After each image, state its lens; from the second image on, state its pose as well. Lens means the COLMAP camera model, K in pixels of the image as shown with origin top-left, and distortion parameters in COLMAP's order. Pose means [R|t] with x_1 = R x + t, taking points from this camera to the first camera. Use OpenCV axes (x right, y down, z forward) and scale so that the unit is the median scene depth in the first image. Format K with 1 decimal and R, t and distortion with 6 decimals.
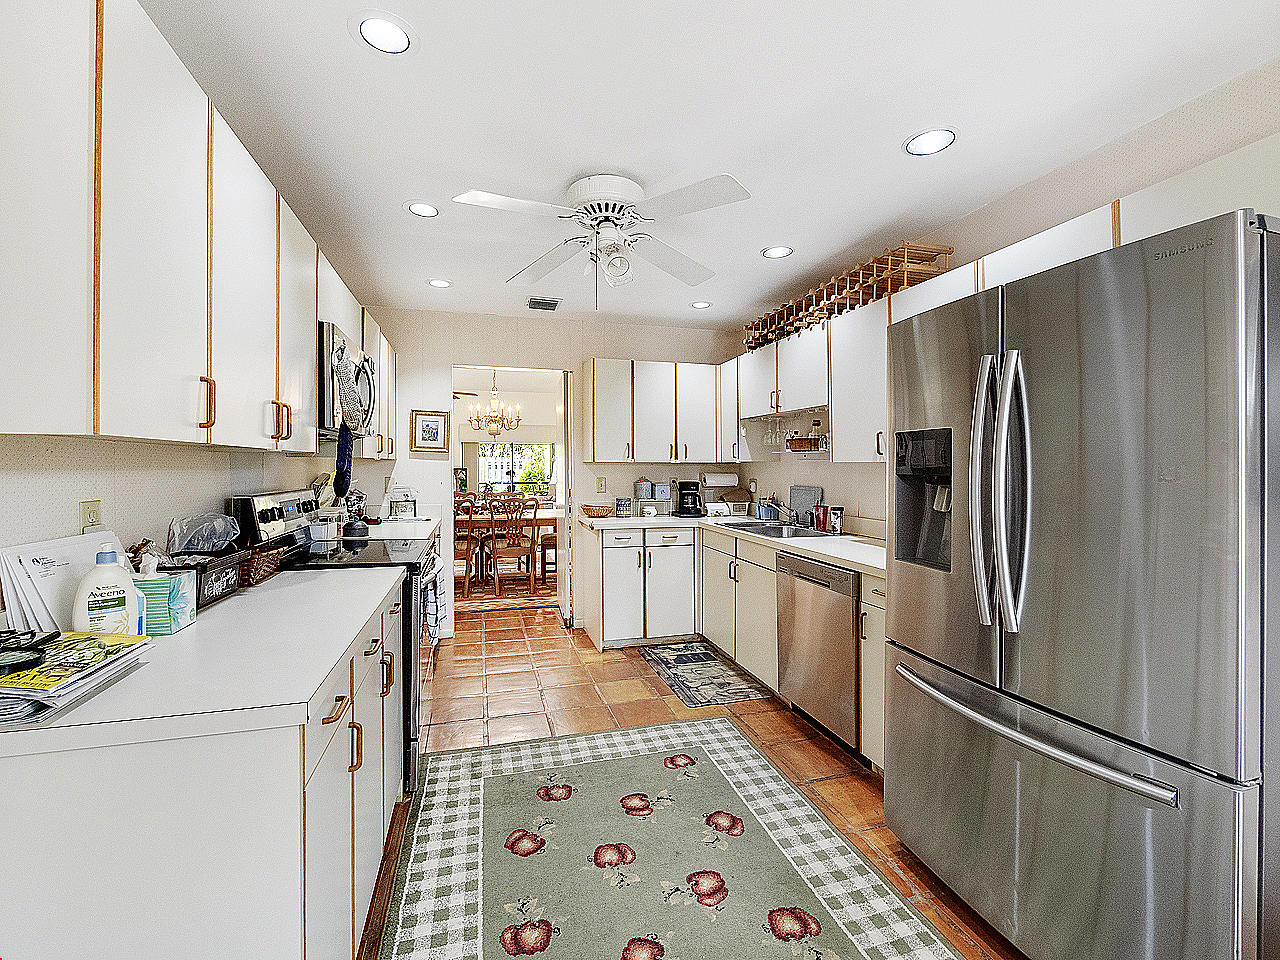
lens RADIAL K [[550.2, 0, 637.3], [0, 550.2, 460.1], [0, 0, 1]] dist [-0.003066, 0.000070]
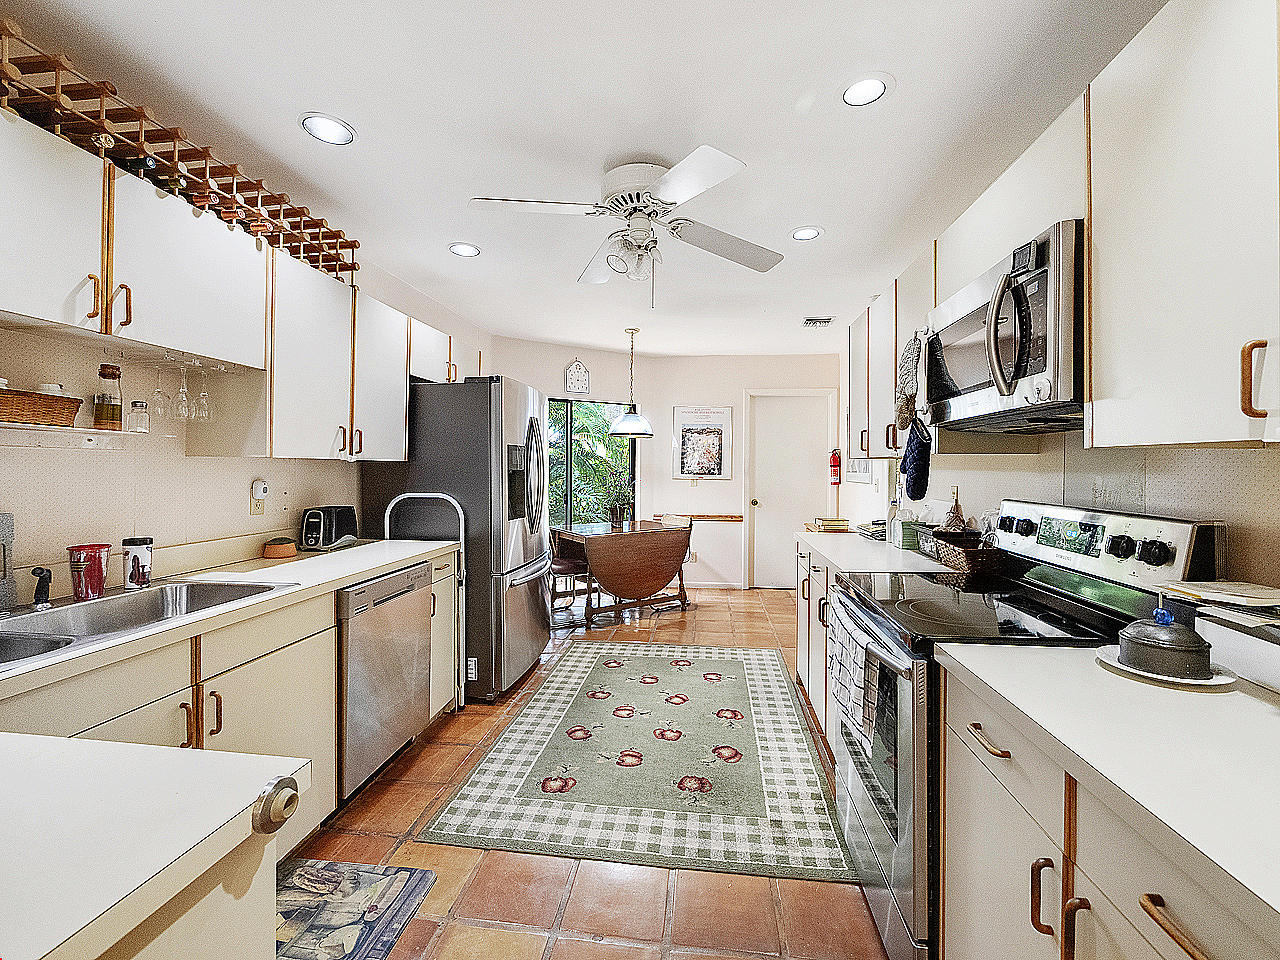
lens RADIAL K [[550.2, 0, 637.3], [0, 550.2, 460.1], [0, 0, 1]] dist [-0.003066, 0.000070]
pose [[-0.917189, -0.005065, 0.398419, -0.419447], [-0.014037, 0.999709, -0.019605, 0.016227], [-0.398204, -0.023574, -0.916994, 1.831742]]
